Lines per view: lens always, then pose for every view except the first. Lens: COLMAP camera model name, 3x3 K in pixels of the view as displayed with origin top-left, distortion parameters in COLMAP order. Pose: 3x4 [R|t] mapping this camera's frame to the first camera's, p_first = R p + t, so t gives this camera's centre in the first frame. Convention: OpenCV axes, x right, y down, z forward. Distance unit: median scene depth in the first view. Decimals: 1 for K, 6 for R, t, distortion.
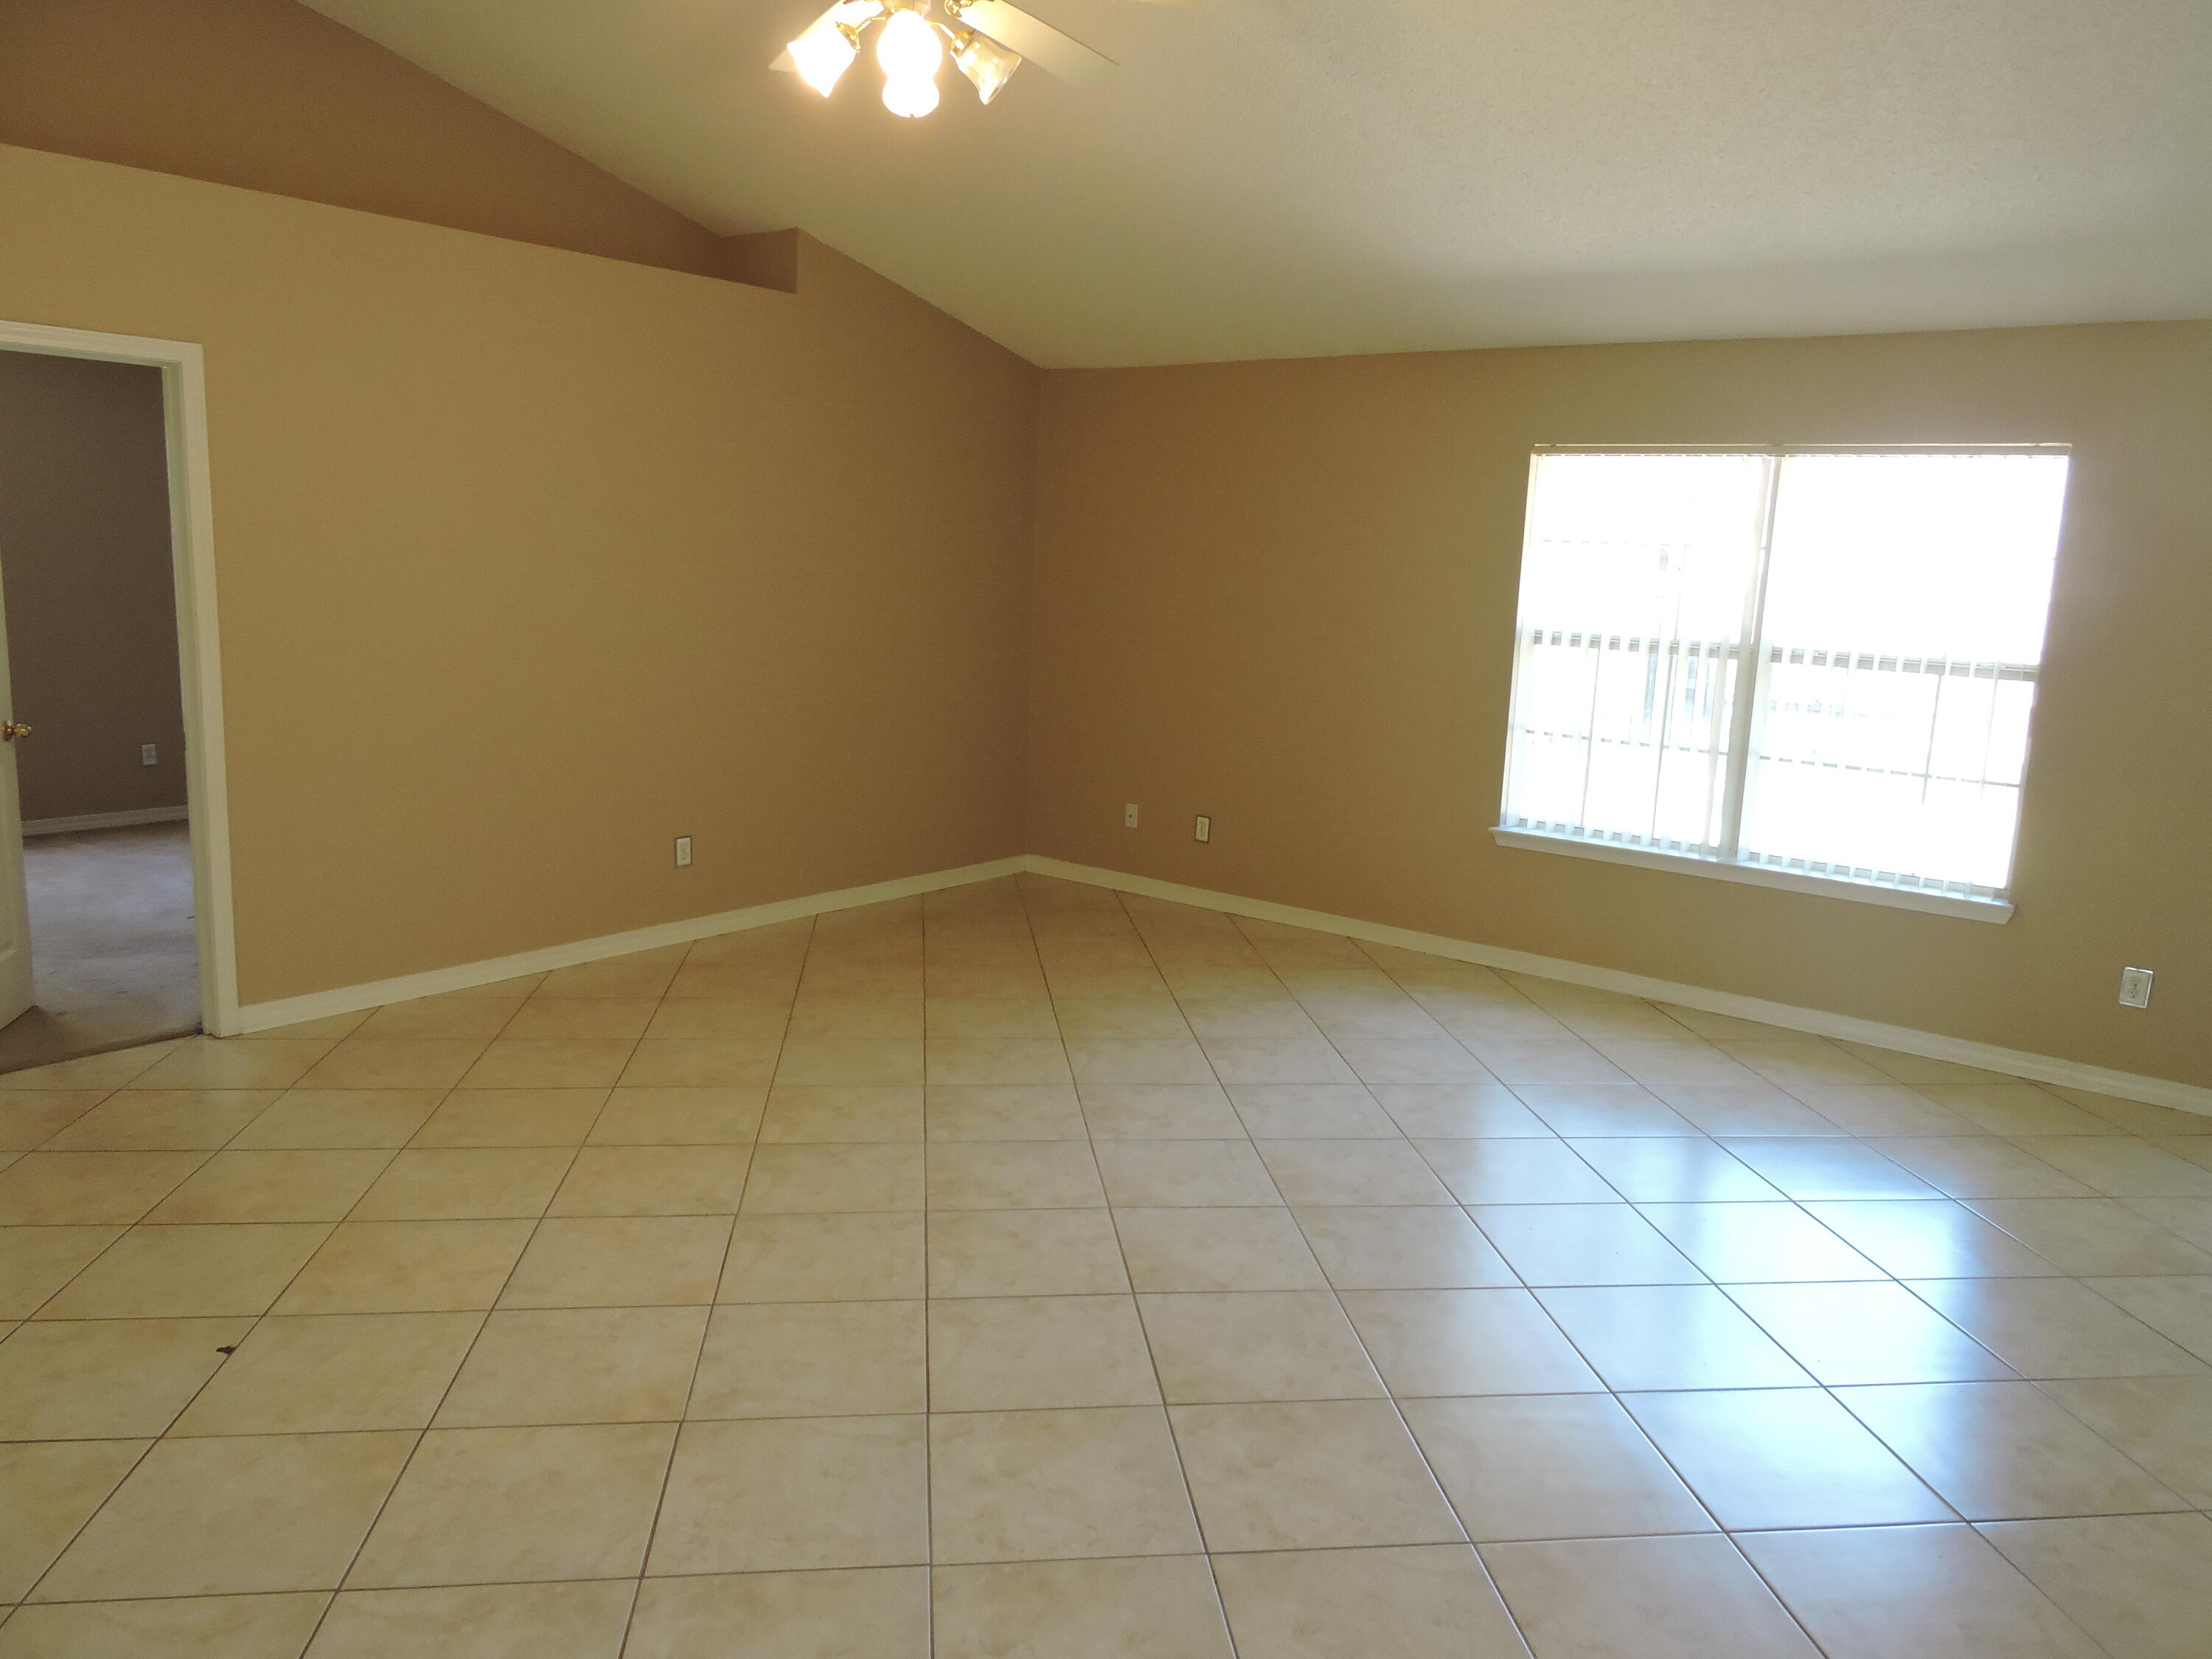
lens RADIAL K [[1570.6, 0, 1106.0], [0, 1570.6, 829.5], [0, 0, 1]] dist [-0.005977, -0.005067]
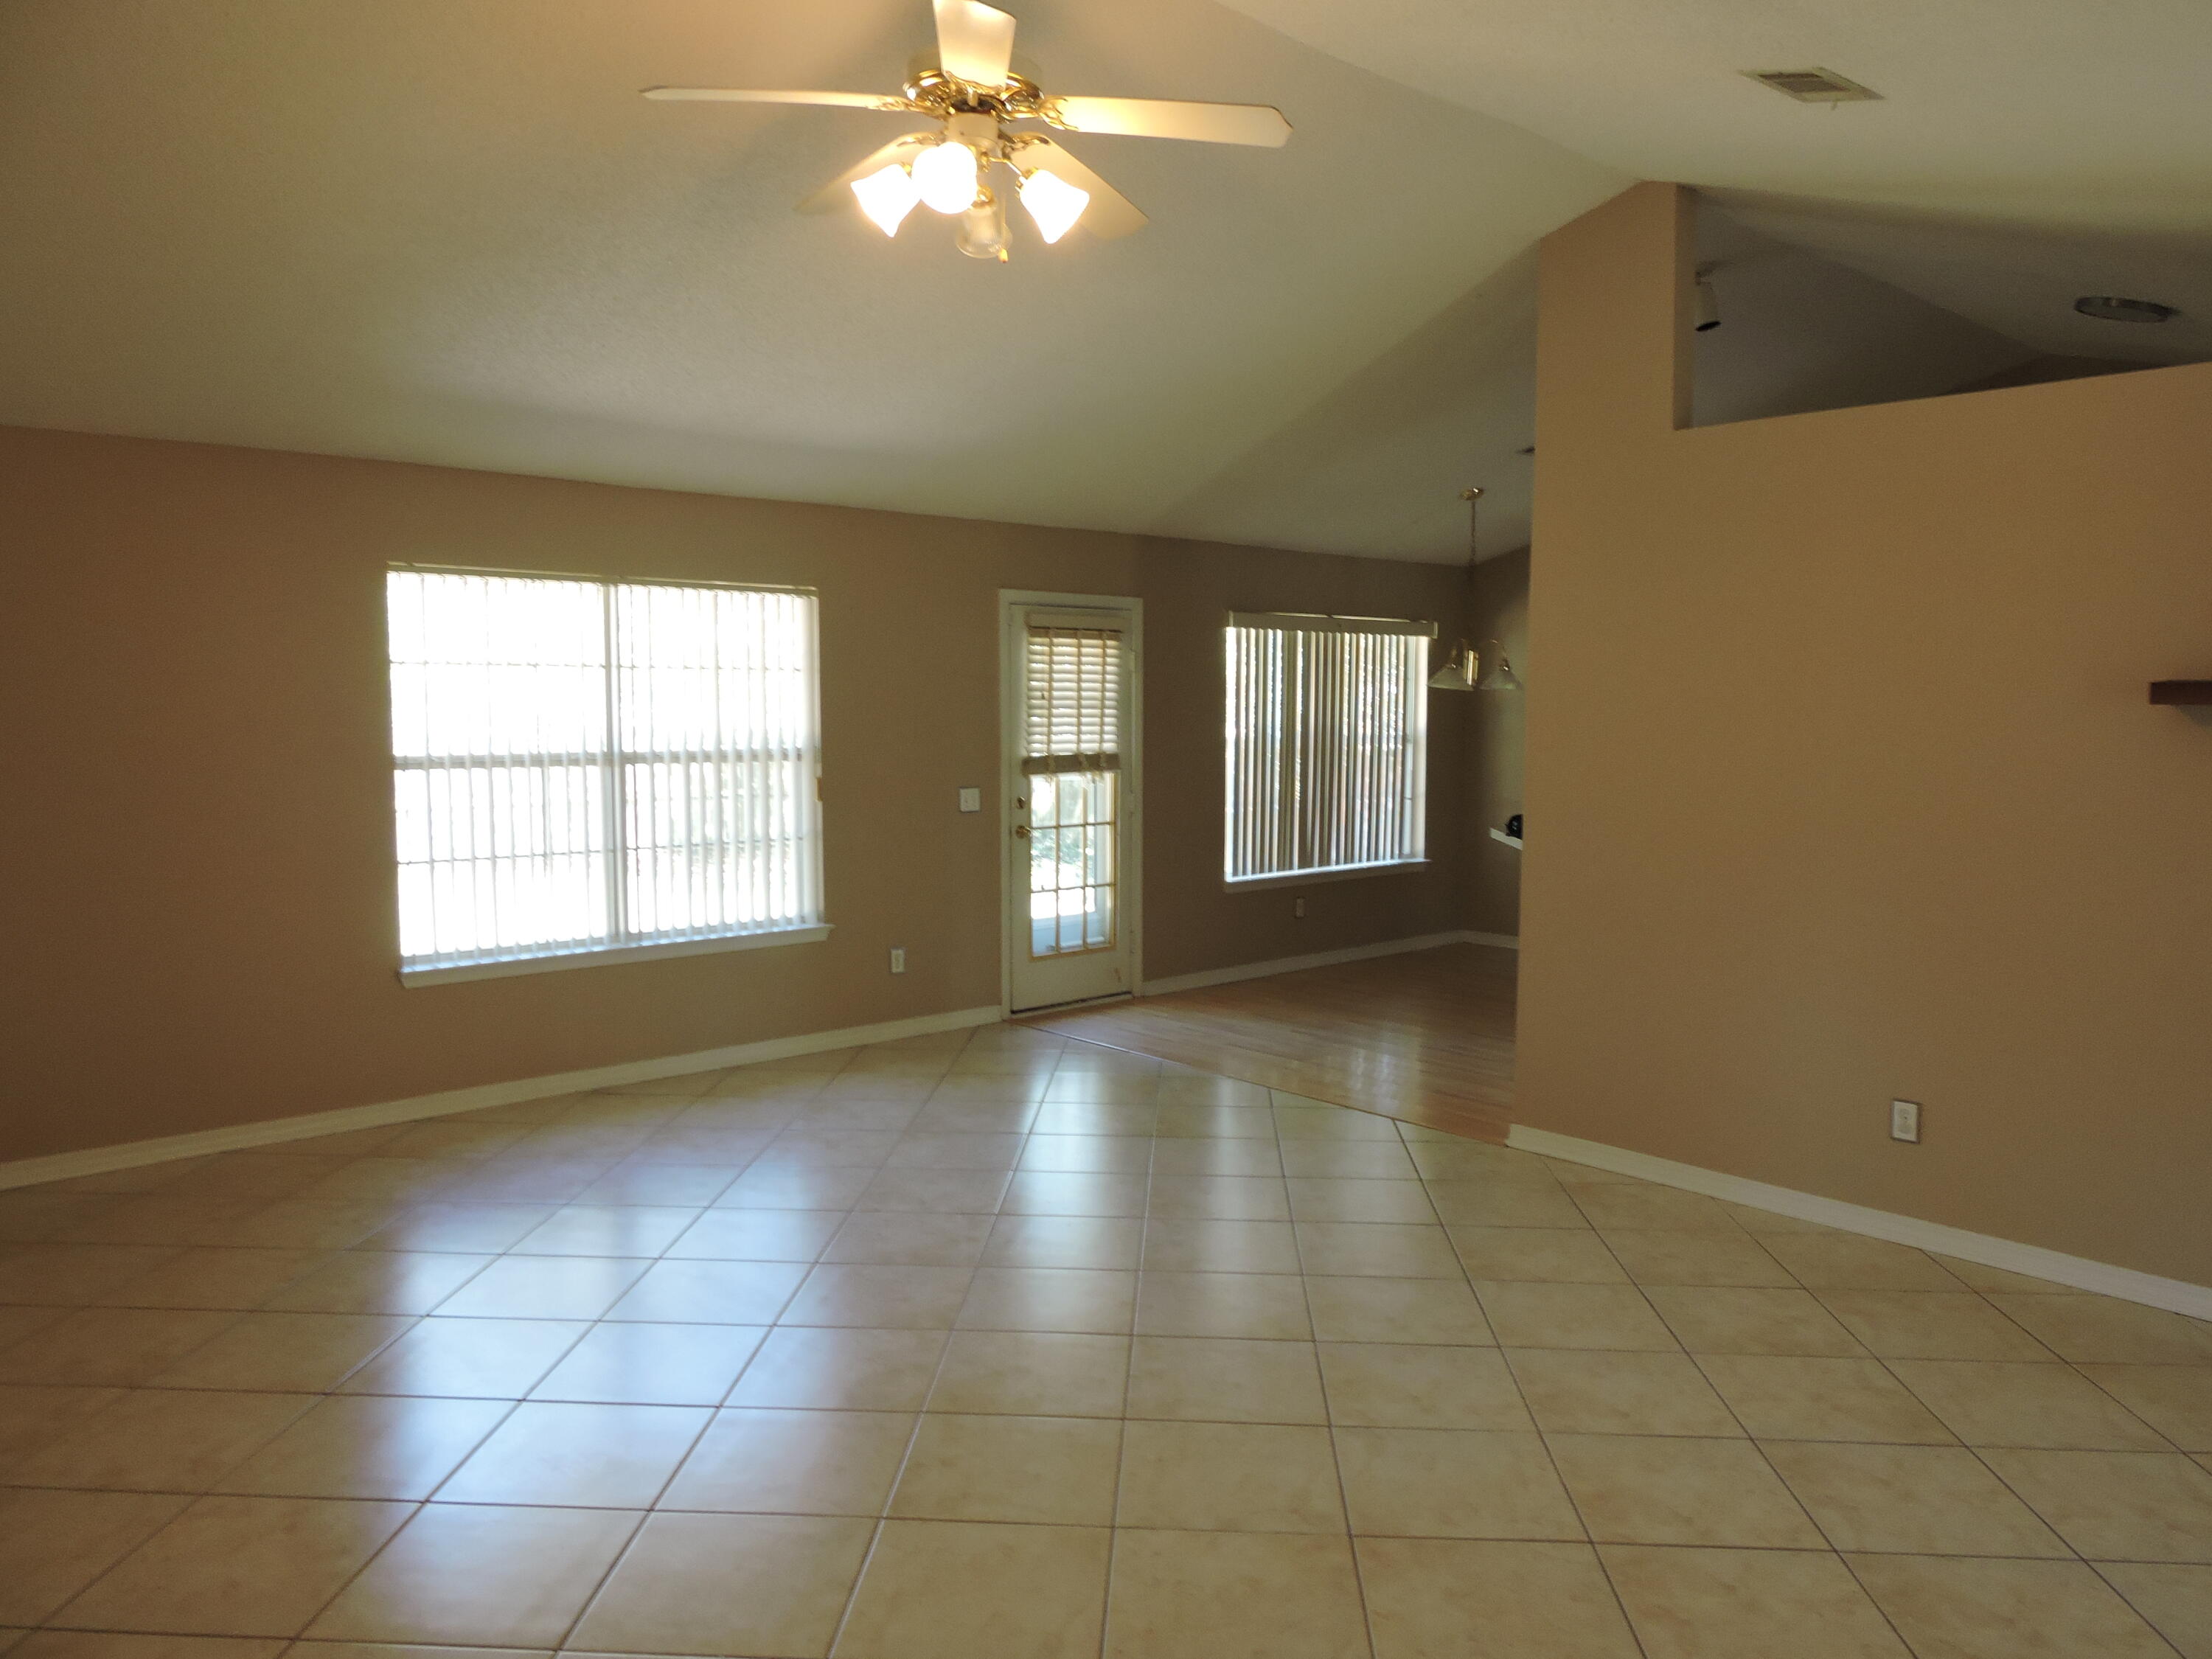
lens RADIAL K [[1588.0, 0, 1106.8], [0, 1588.0, 869.0], [0, 0, 1]] dist [-0.001375, -0.000858]
pose [[0.179256, -0.153293, 0.971786, -0.629363], [0.173809, 0.977183, 0.122083, -0.111000], [-0.968327, 0.147021, 0.201810, 0.431746]]
